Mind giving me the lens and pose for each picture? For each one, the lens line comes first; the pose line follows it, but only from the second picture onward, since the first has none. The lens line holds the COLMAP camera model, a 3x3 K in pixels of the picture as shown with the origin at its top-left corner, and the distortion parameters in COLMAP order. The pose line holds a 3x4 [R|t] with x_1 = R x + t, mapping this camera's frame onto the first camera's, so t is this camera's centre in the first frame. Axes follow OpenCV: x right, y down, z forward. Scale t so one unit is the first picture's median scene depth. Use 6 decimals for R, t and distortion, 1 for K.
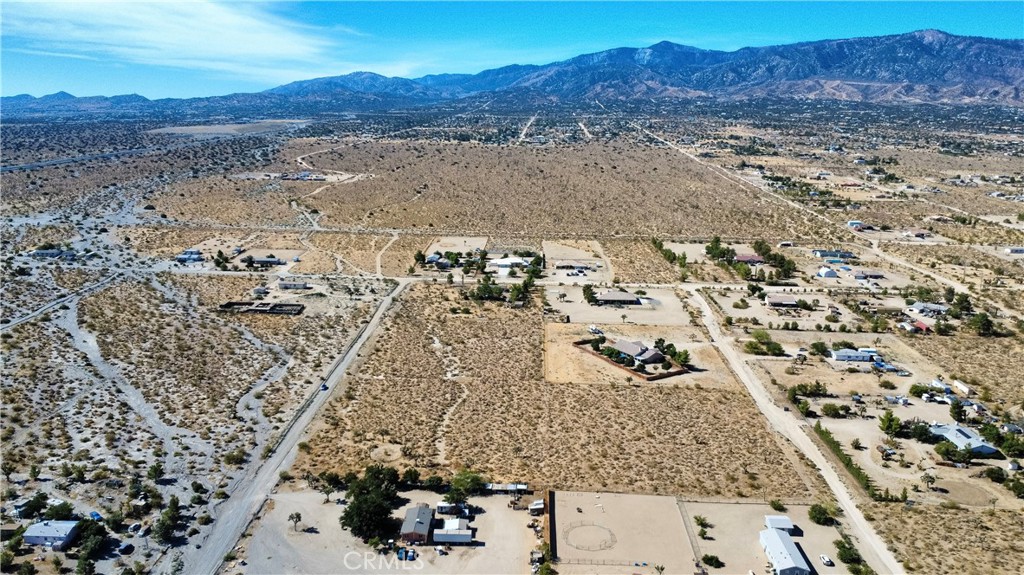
lens RADIAL K [[774.5, 0, 515.4], [0, 774.5, 288.2], [0, 0, 1]] dist [0.007606, -0.010703]
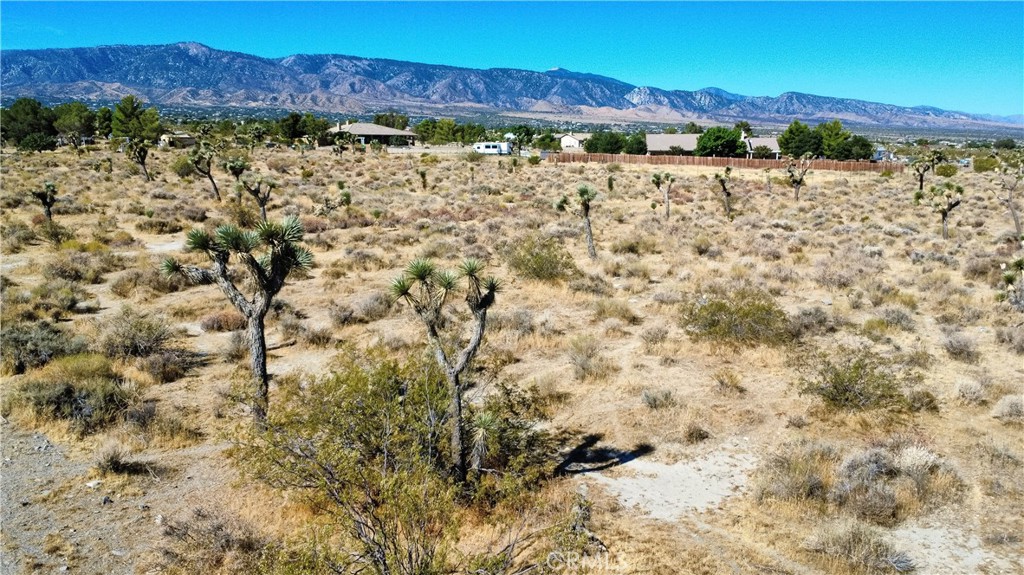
lens RADIAL K [[774.5, 0, 515.4], [0, 774.5, 288.2], [0, 0, 1]] dist [0.007606, -0.010703]
pose [[0.640911, -0.148789, 0.753057, -0.166283], [0.168954, 0.984320, 0.050689, 0.091967], [-0.748790, 0.094745, 0.656000, 0.680415]]
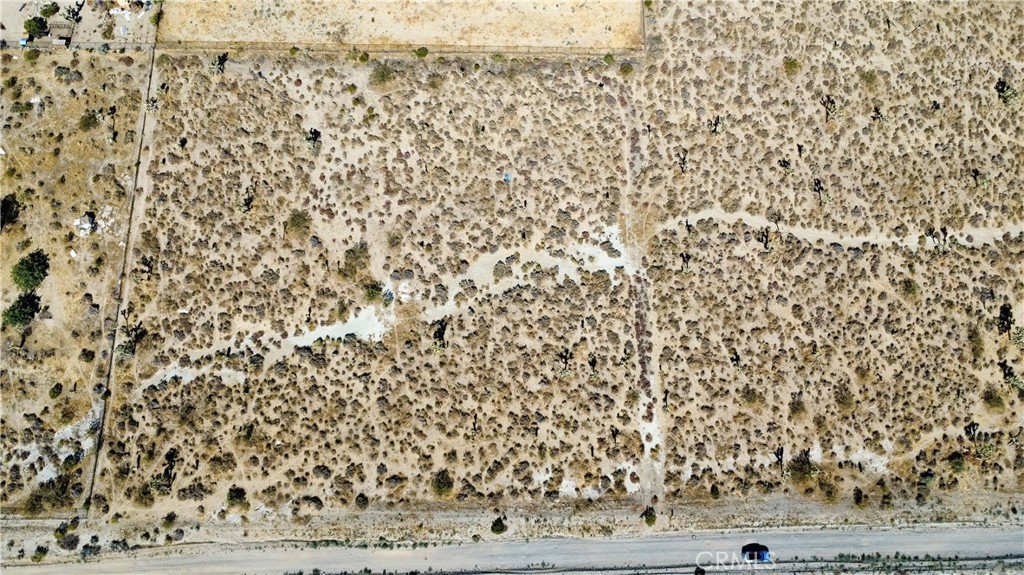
lens RADIAL K [[774.5, 0, 515.4], [0, 774.5, 288.2], [0, 0, 1]] dist [0.007606, -0.010703]
pose [[-0.053884, -0.963549, 0.262049, -0.154108], [0.186038, 0.248148, 0.950691, -0.212540], [-0.981064, 0.099978, 0.165886, 0.750157]]
